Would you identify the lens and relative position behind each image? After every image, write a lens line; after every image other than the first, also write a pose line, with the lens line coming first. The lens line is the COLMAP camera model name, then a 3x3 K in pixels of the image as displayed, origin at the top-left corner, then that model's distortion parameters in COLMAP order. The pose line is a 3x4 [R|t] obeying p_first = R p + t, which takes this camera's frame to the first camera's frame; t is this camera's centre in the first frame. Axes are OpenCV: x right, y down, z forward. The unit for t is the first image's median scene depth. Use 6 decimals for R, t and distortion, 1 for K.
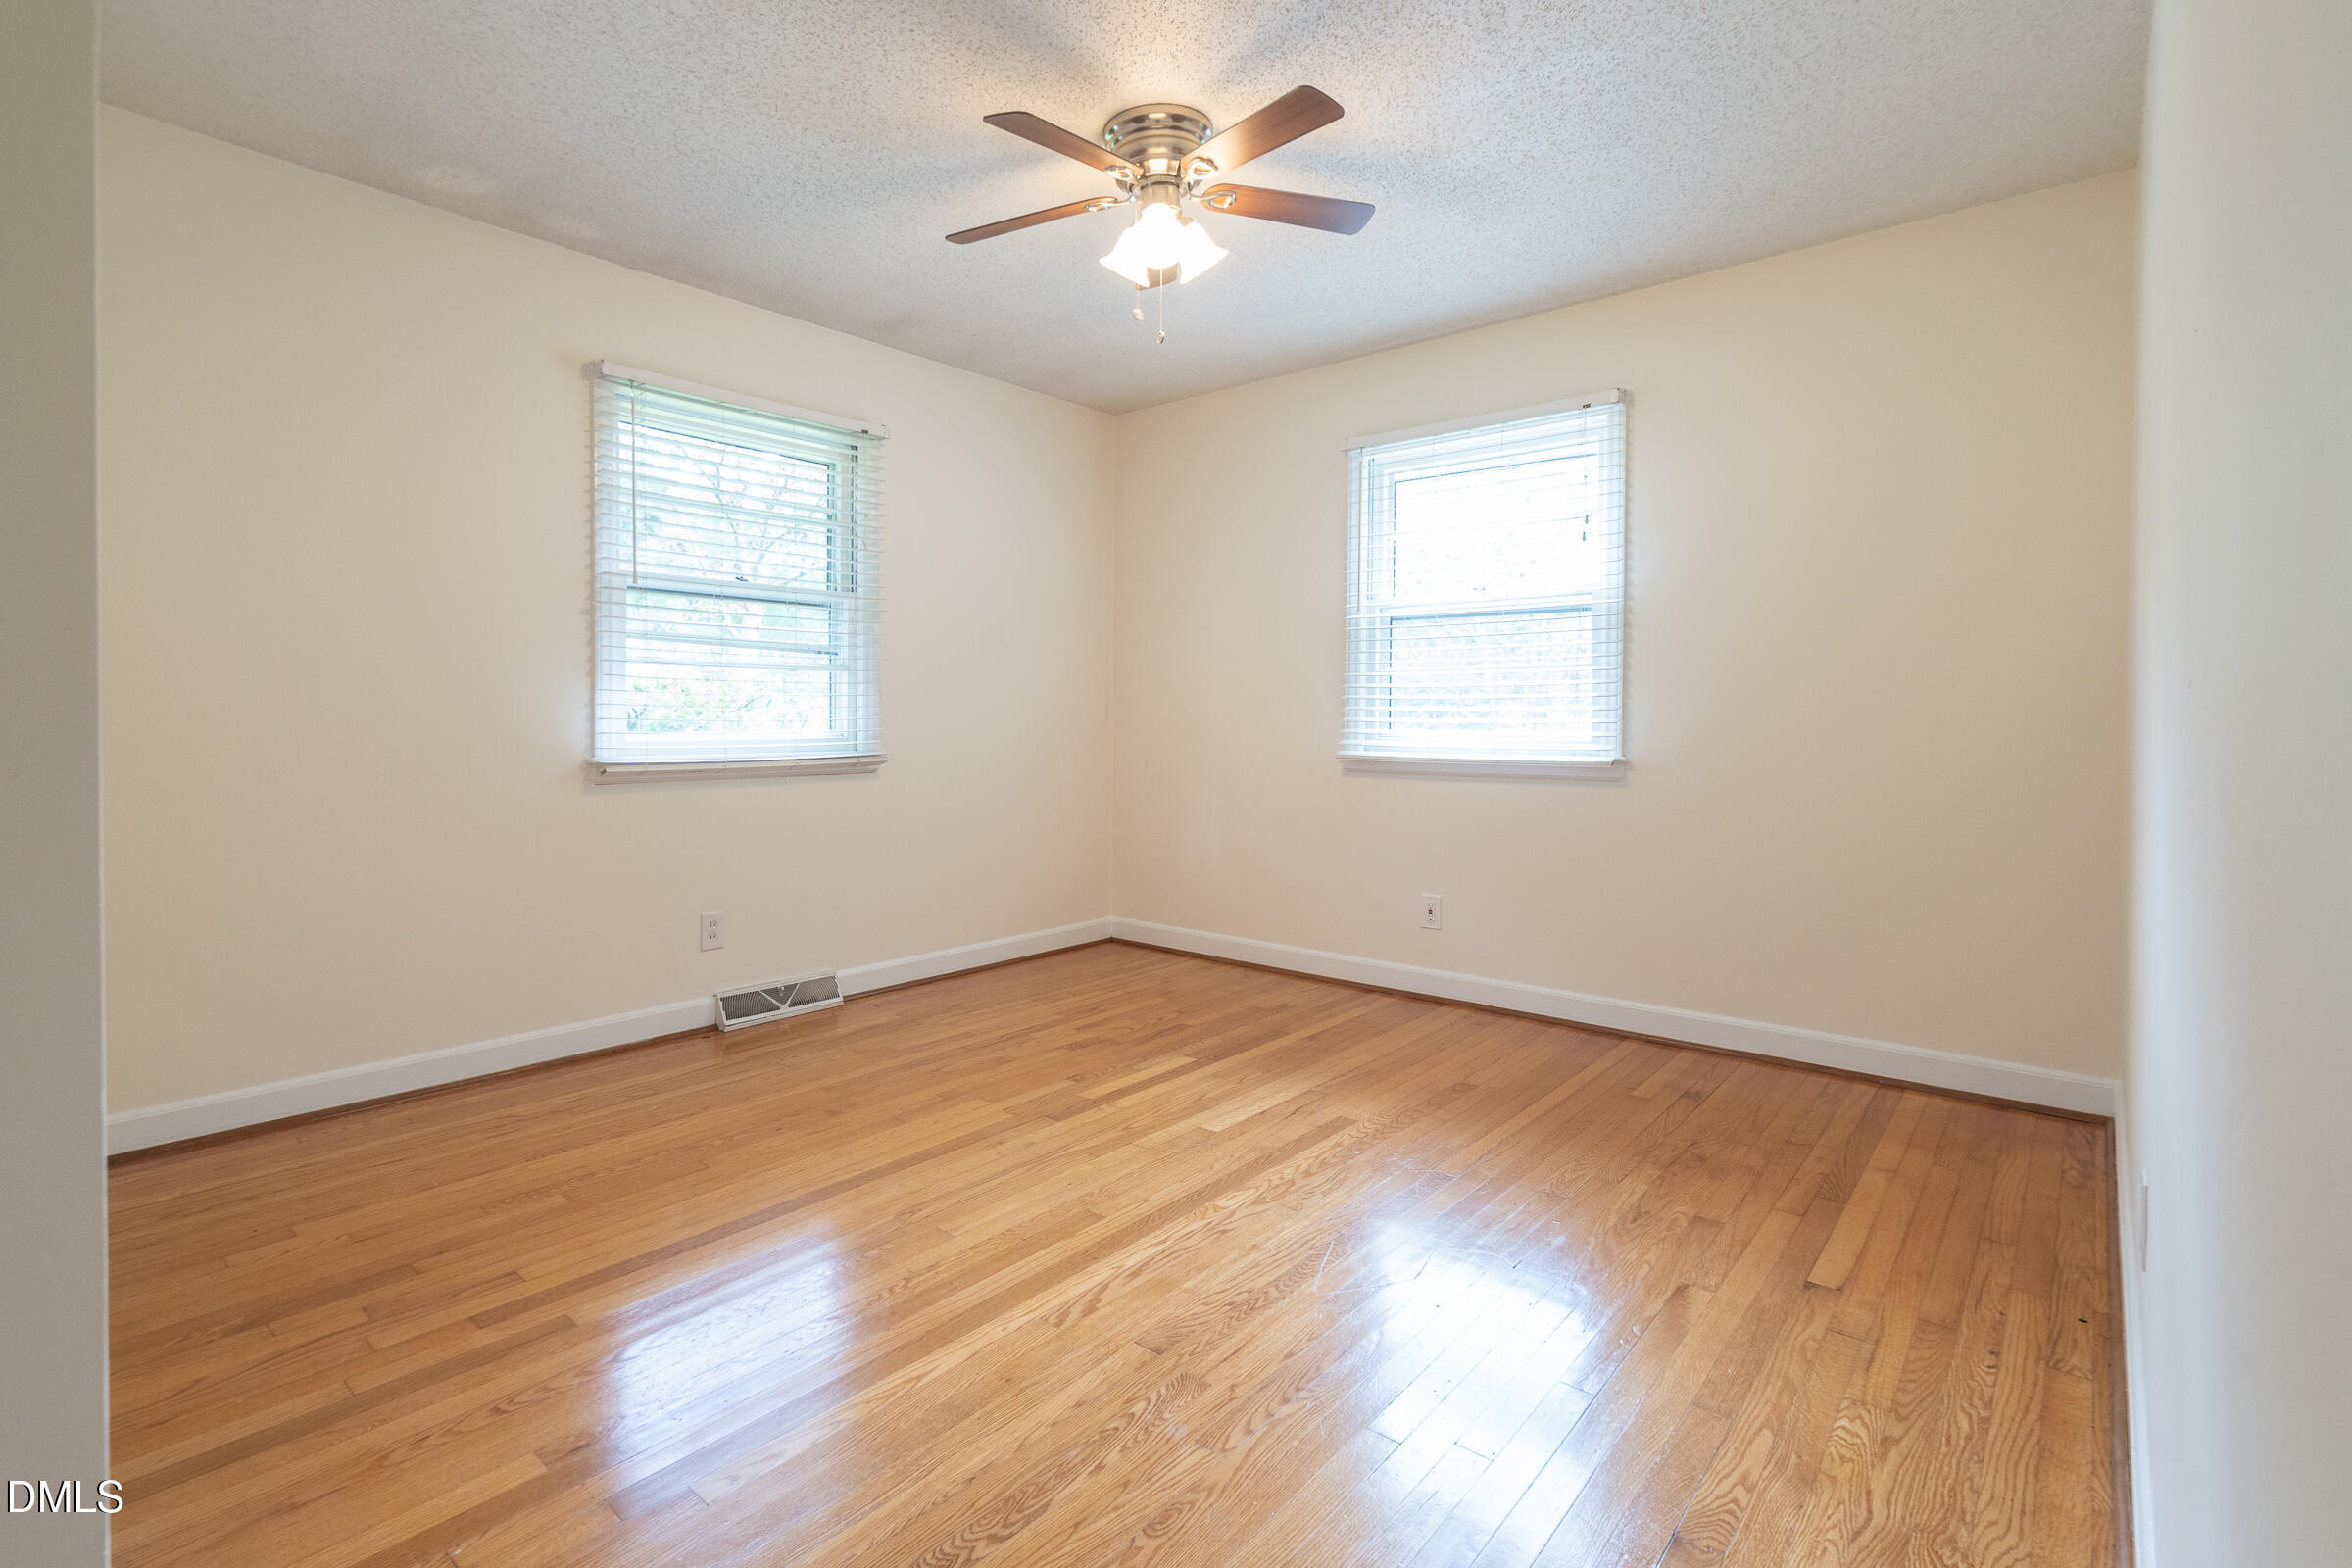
lens RADIAL K [[1099.7, 0, 1158.2], [0, 1099.7, 731.0], [0, 0, 1]] dist [-0.003750, 0.001403]
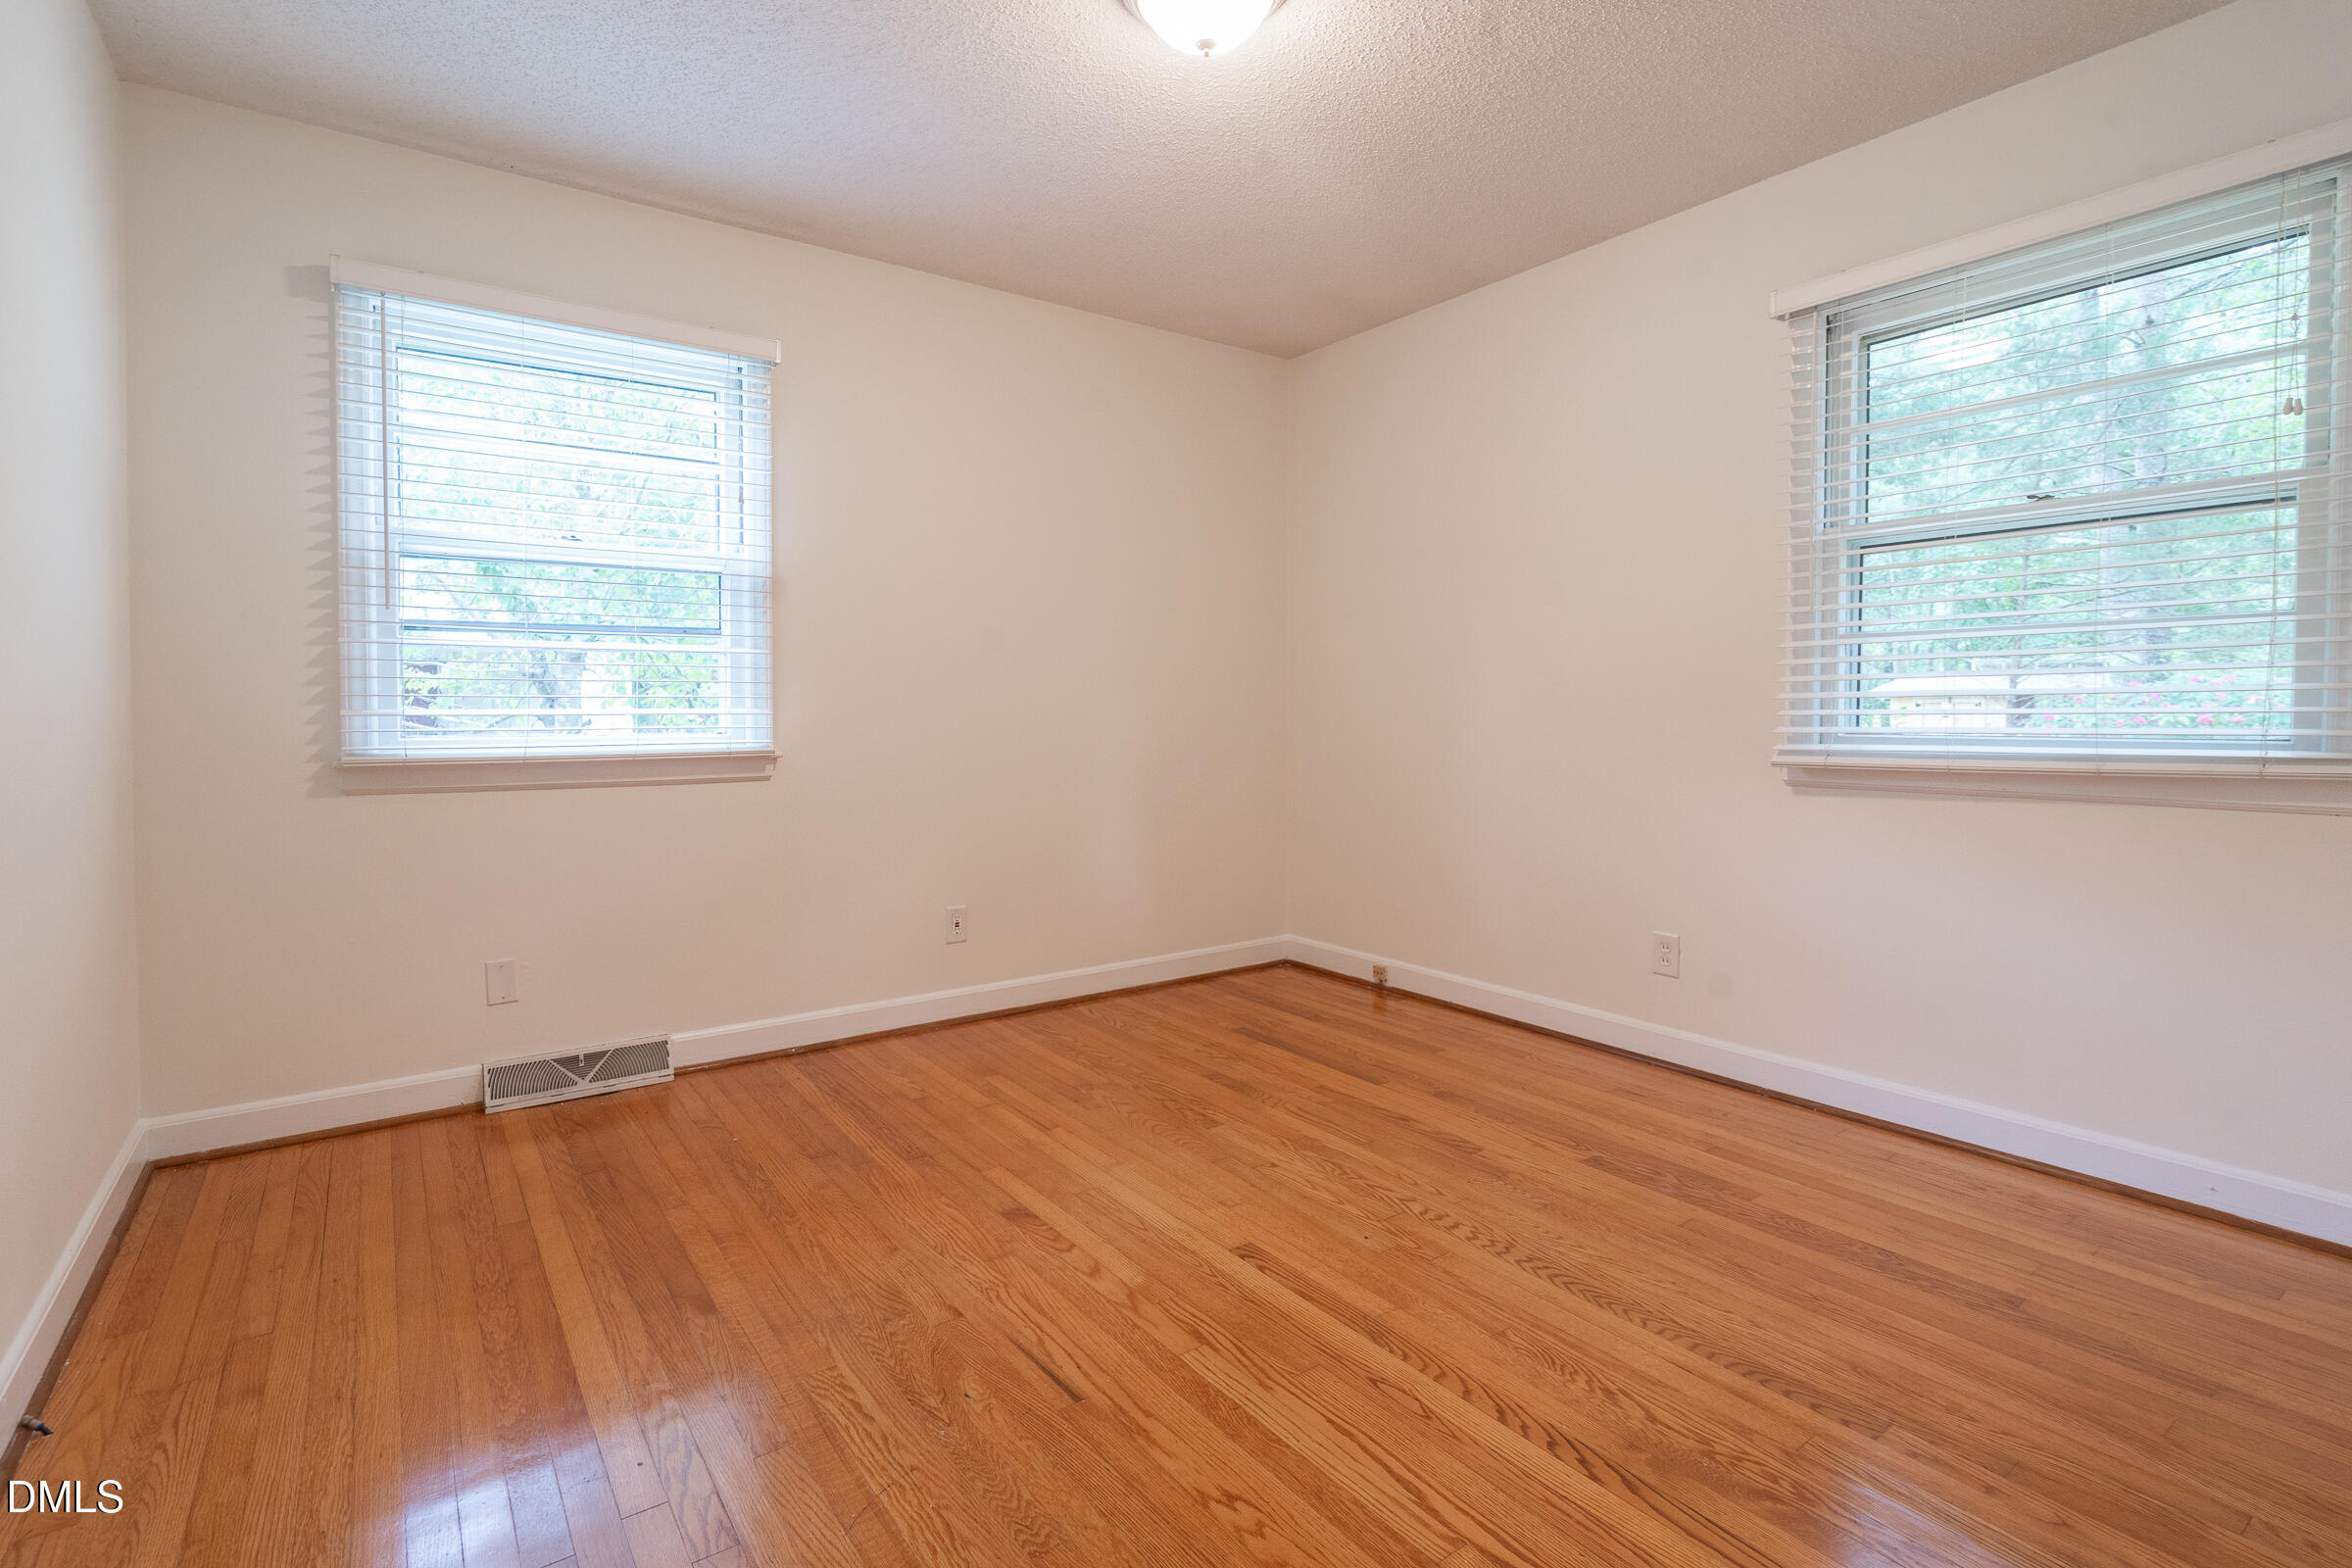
lens RADIAL K [[1099.7, 0, 1152.2], [0, 1099.7, 735.0], [0, 0, 1]] dist [-0.003750, 0.001403]
pose [[0.961846, -0.011424, -0.273354, 0.272922], [0.013603, 0.999889, 0.006077, 0.006648], [0.273254, -0.009563, 0.961894, 0.377911]]
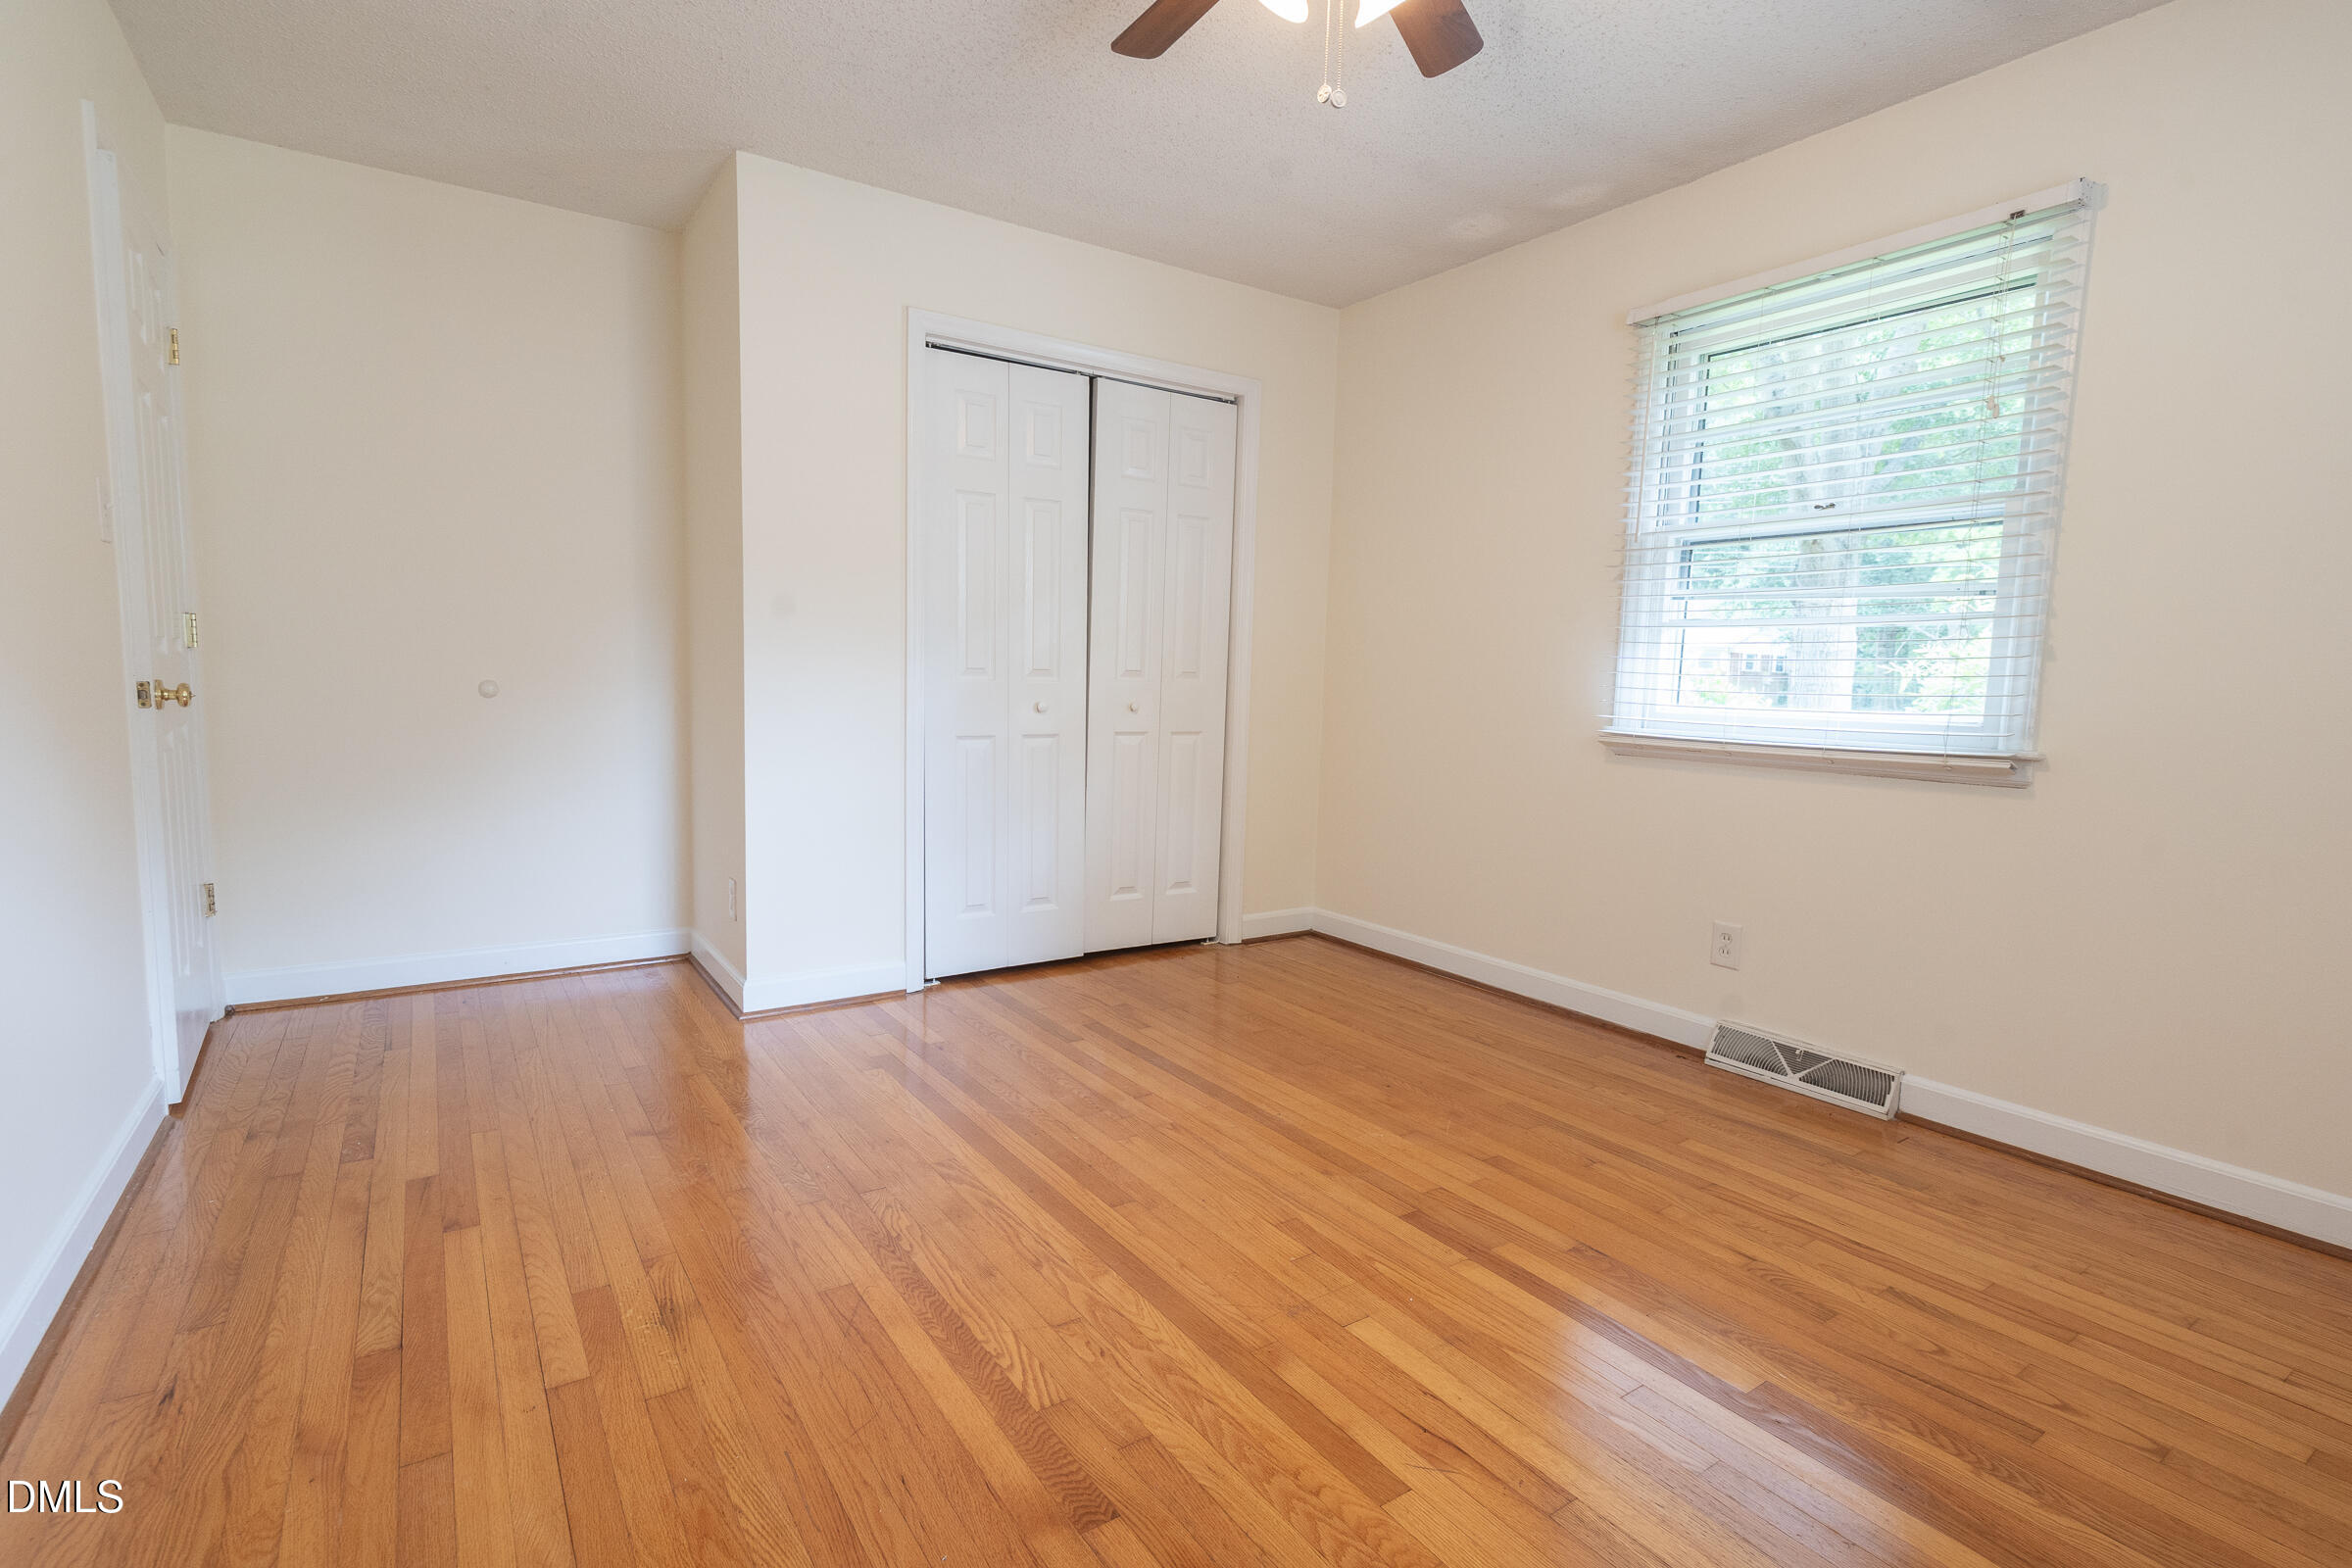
lens RADIAL K [[1099.7, 0, 1128.7], [0, 1099.7, 788.1], [0, 0, 1]] dist [-0.003750, 0.001403]
pose [[-0.290558, 0.086978, -0.952896, 0.511451], [-0.037654, 0.994049, 0.102216, -0.005227], [0.956116, 0.065580, -0.285554, 0.794885]]
